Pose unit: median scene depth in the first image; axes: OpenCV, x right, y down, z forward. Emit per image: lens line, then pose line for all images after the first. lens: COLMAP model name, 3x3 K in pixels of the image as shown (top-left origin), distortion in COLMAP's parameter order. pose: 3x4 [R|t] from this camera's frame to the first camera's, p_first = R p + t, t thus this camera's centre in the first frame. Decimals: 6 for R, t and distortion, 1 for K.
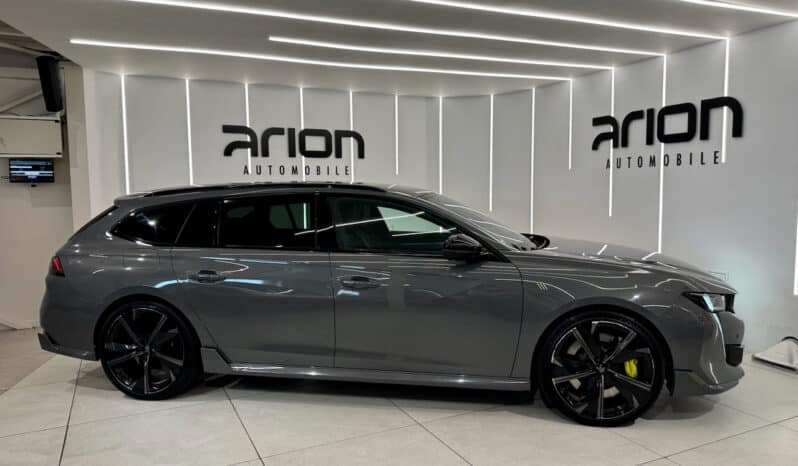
lens RADIAL K [[568.8, 0, 399.0], [0, 568.8, 233.0], [0, 0, 1]] dist [0.256596, -0.457468]
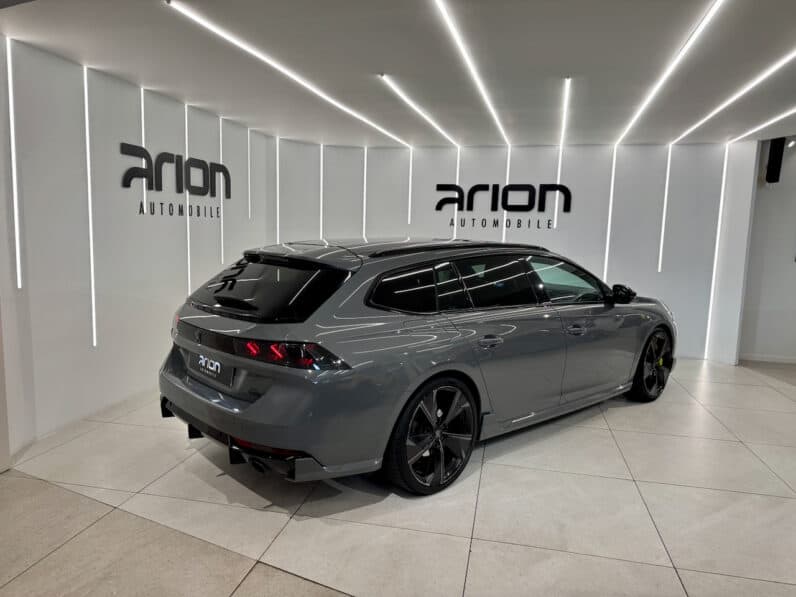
lens RADIAL K [[563.7, 0, 398.0], [0, 563.7, 298.5], [0, 0, 1]] dist [0.000397, -0.000194]
pose [[0.608665, -0.065093, 0.790753, -0.810646], [0.033771, 0.997851, 0.056146, -0.031303], [-0.792708, -0.007470, 0.609555, 0.412201]]
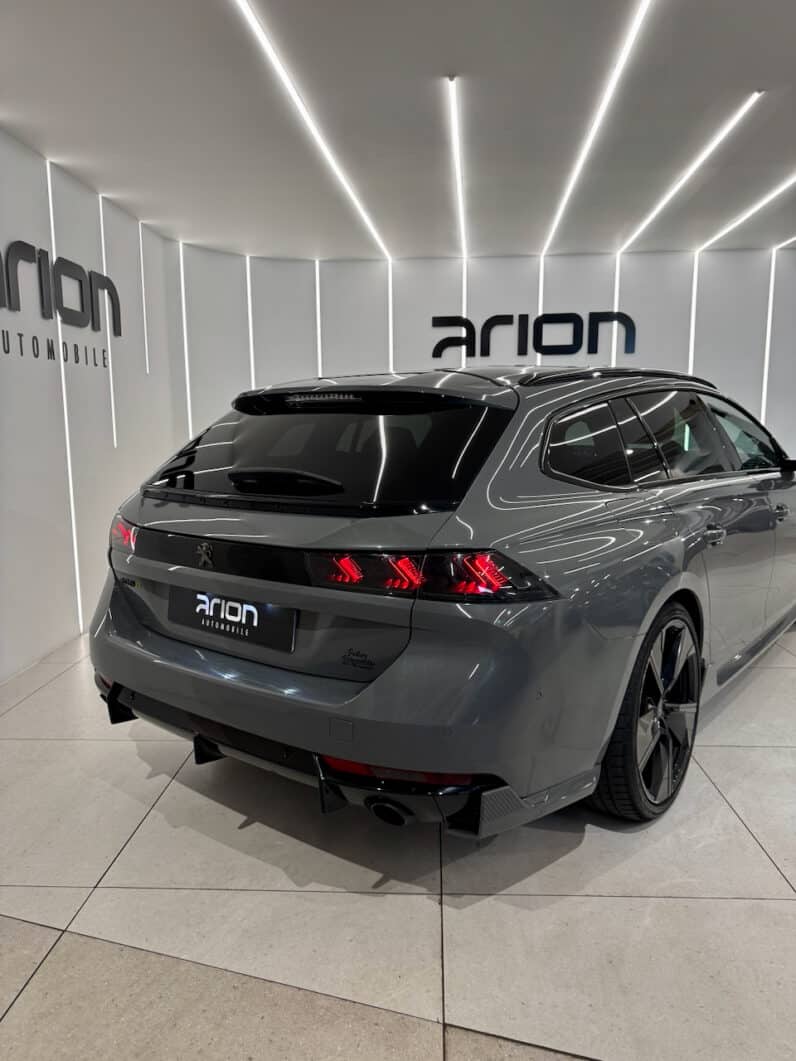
lens RADIAL K [[762.9, 0, 398.0], [0, 762.9, 530.5], [0, 0, 1]] dist [0.002270, -0.001070]
pose [[0.477536, -0.118145, 0.870633, -0.765281], [0.079651, 0.992659, 0.091016, -0.006210], [-0.874995, 0.025883, 0.483440, 0.658801]]
